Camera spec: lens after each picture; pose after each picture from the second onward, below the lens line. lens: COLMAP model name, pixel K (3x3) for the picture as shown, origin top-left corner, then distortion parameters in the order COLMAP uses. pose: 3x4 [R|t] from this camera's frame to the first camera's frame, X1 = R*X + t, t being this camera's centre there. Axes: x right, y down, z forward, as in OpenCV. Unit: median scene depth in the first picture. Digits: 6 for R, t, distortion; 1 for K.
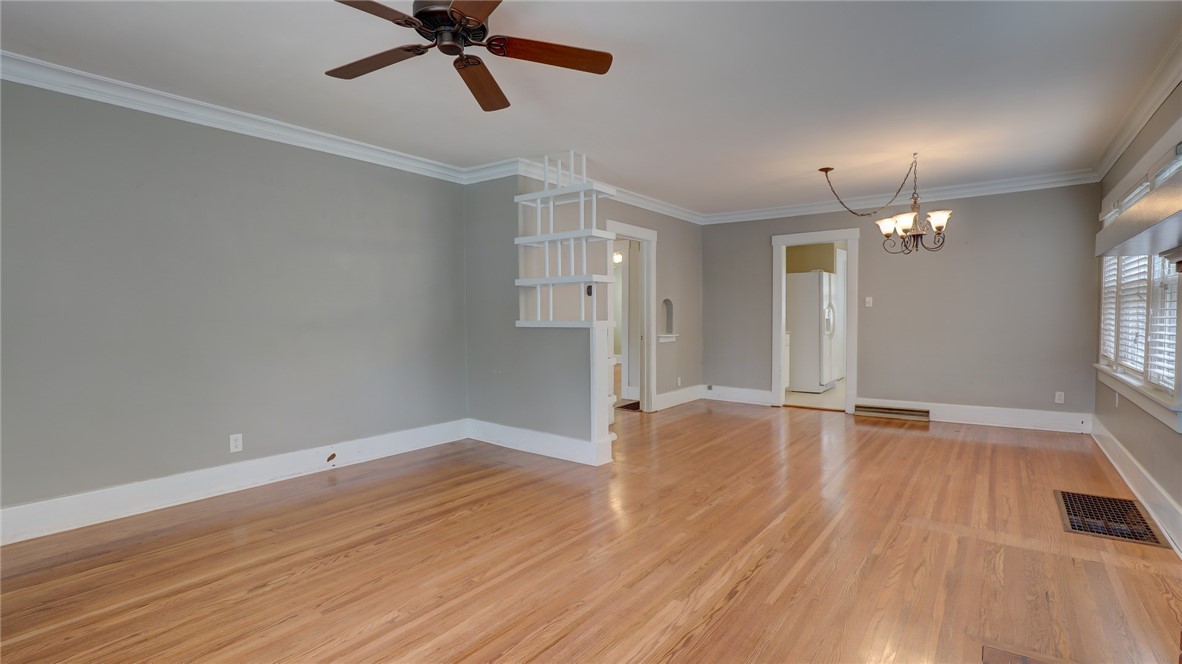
lens RADIAL K [[559.2, 0, 591.0], [0, 559.2, 332.0], [0, 0, 1]] dist [-0.040267, 0.008279]
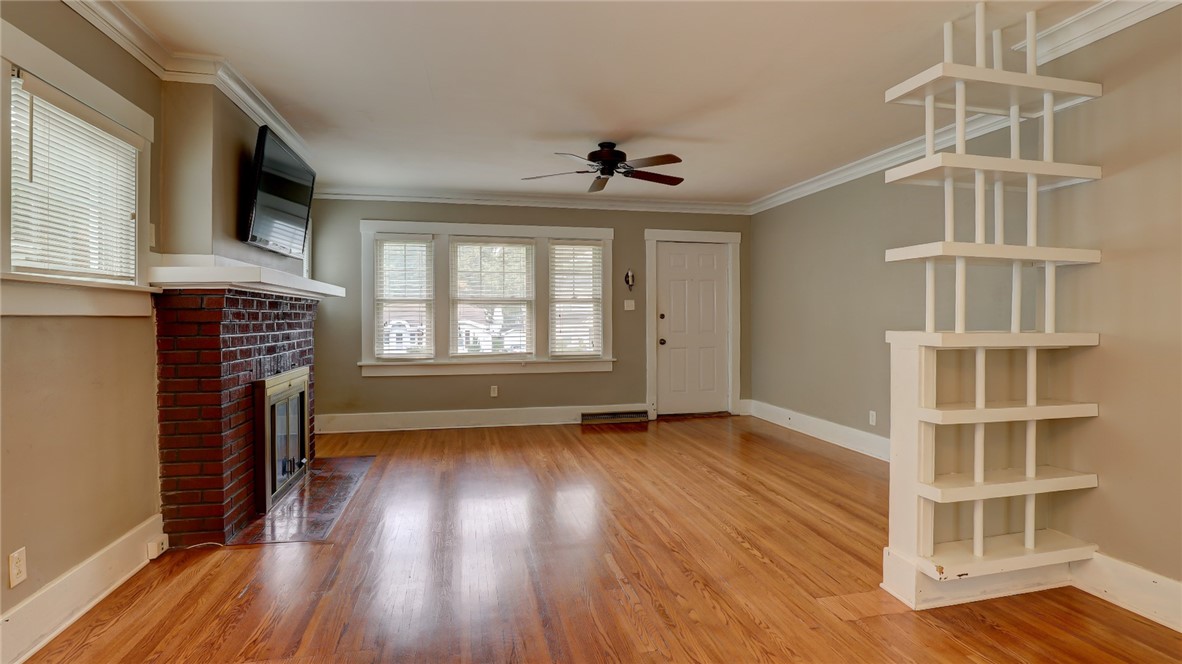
lens RADIAL K [[567.1, 0, 590.0], [0, 567.1, 308.1], [0, 0, 1]] dist [-0.026801, 0.001366]
pose [[-0.647115, -0.003207, -0.762386, 0.550159], [-0.021928, 0.999656, 0.014408, -0.038584], [0.762077, 0.026041, -0.646962, 0.977247]]
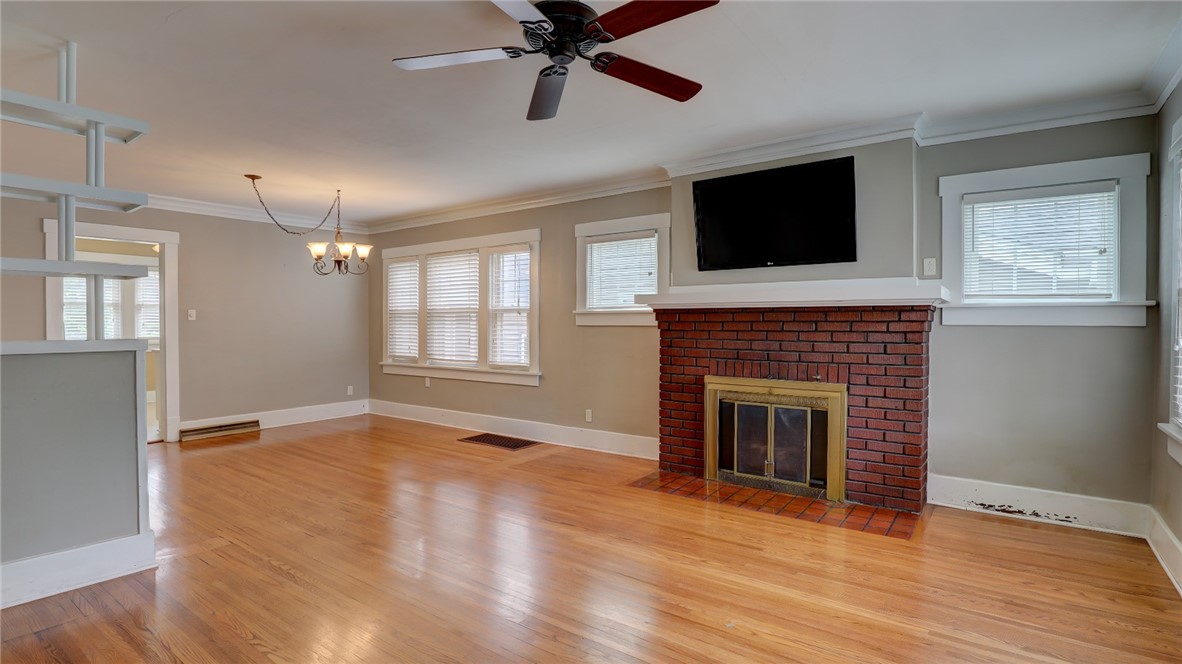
lens RADIAL K [[565.0, 0, 599.8], [0, 565.0, 329.5], [0, 0, 1]] dist [0.000006, -0.000200]
pose [[-0.013903, -0.004676, 0.999892, -0.554855], [0.034446, 0.999393, 0.005152, -0.015100], [-0.999310, 0.034514, -0.013733, 0.422242]]
